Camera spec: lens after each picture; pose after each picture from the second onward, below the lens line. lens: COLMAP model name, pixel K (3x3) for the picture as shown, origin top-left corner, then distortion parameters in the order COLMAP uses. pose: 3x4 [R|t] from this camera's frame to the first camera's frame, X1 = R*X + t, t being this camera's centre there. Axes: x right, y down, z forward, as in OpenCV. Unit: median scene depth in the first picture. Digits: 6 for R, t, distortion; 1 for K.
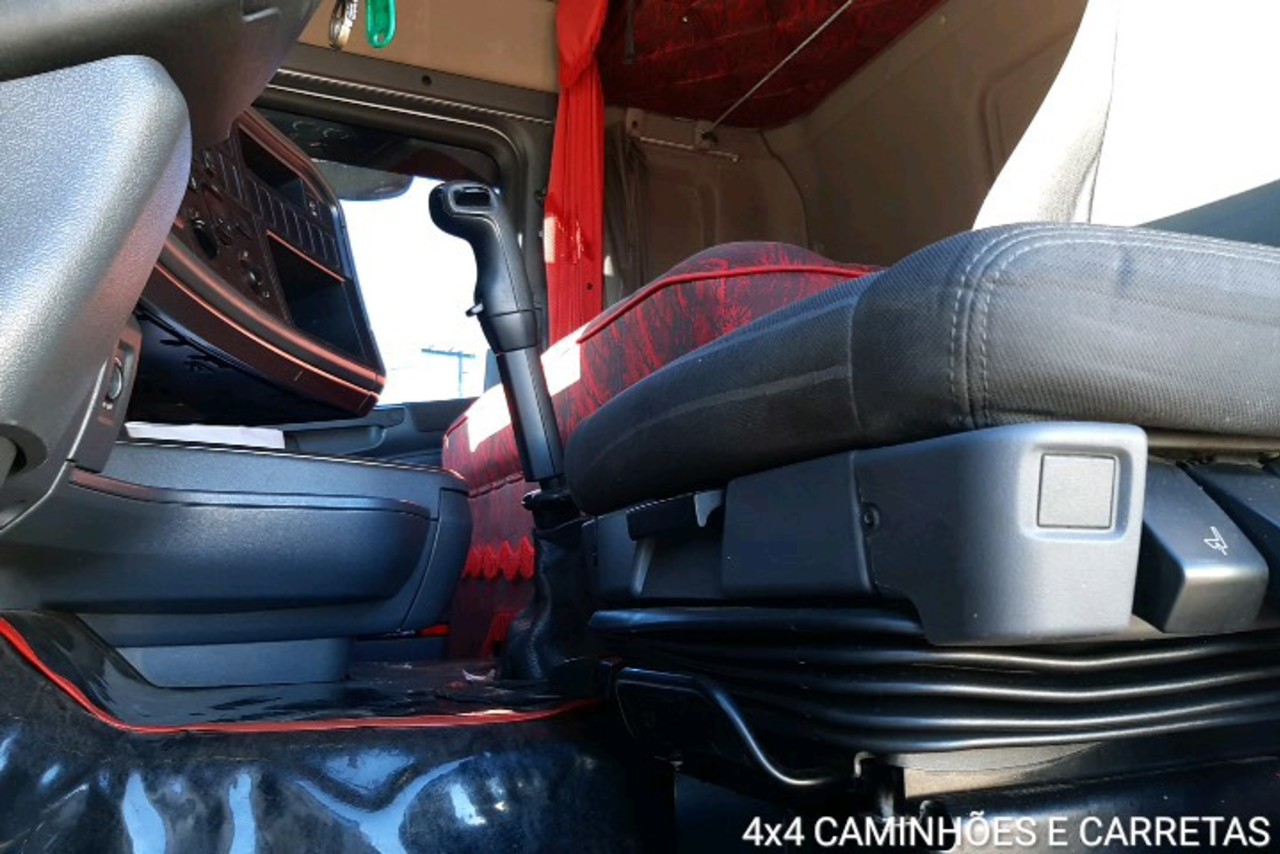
lens RADIAL K [[954.9, 0, 640.0], [0, 954.9, 427.0], [0, 0, 1]] dist [0.032066, -0.084179]
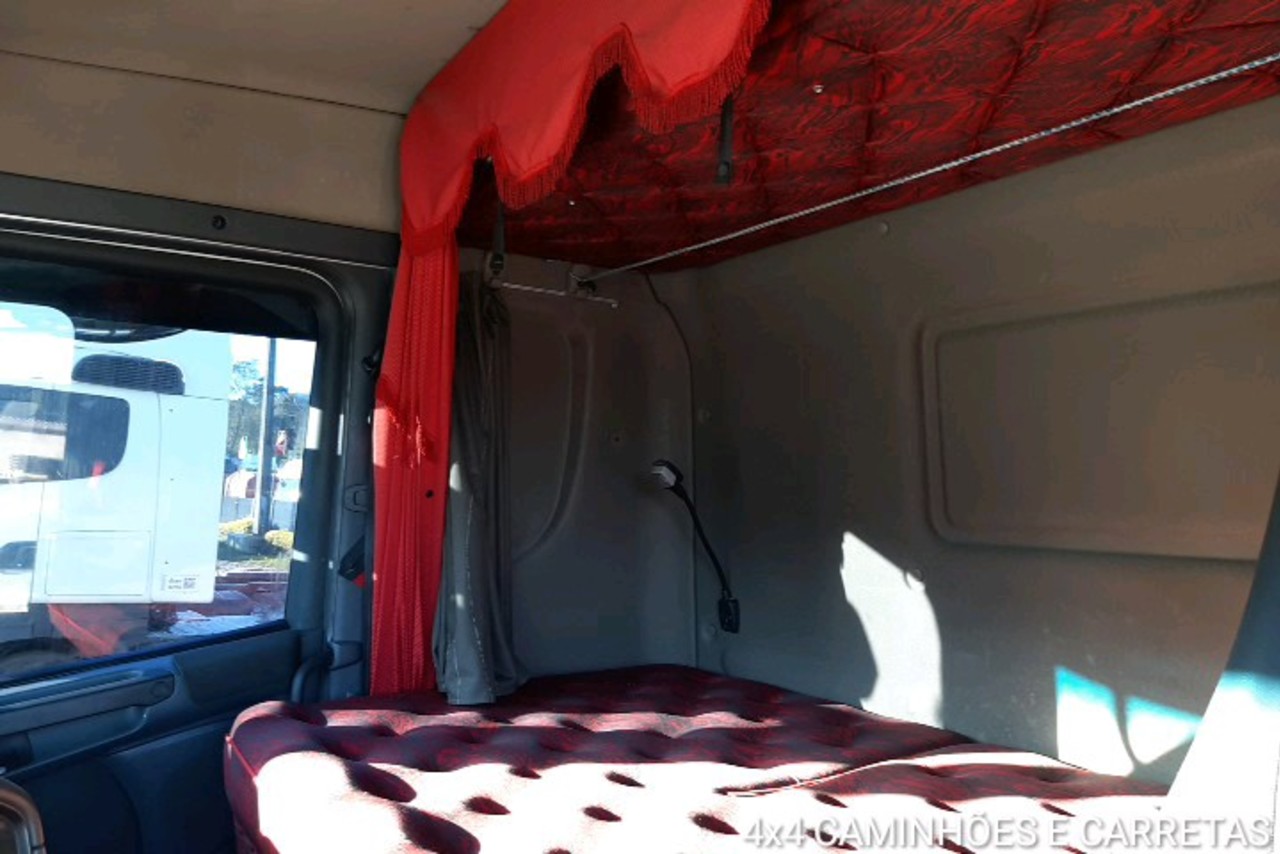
lens RADIAL K [[954.9, 0, 640.0], [0, 954.9, 427.0], [0, 0, 1]] dist [0.032066, -0.084179]
pose [[0.982938, 0.047846, 0.177606, -0.024810], [-0.063952, 0.994232, 0.086095, -0.283321], [-0.172462, -0.095984, 0.980328, 0.192719]]
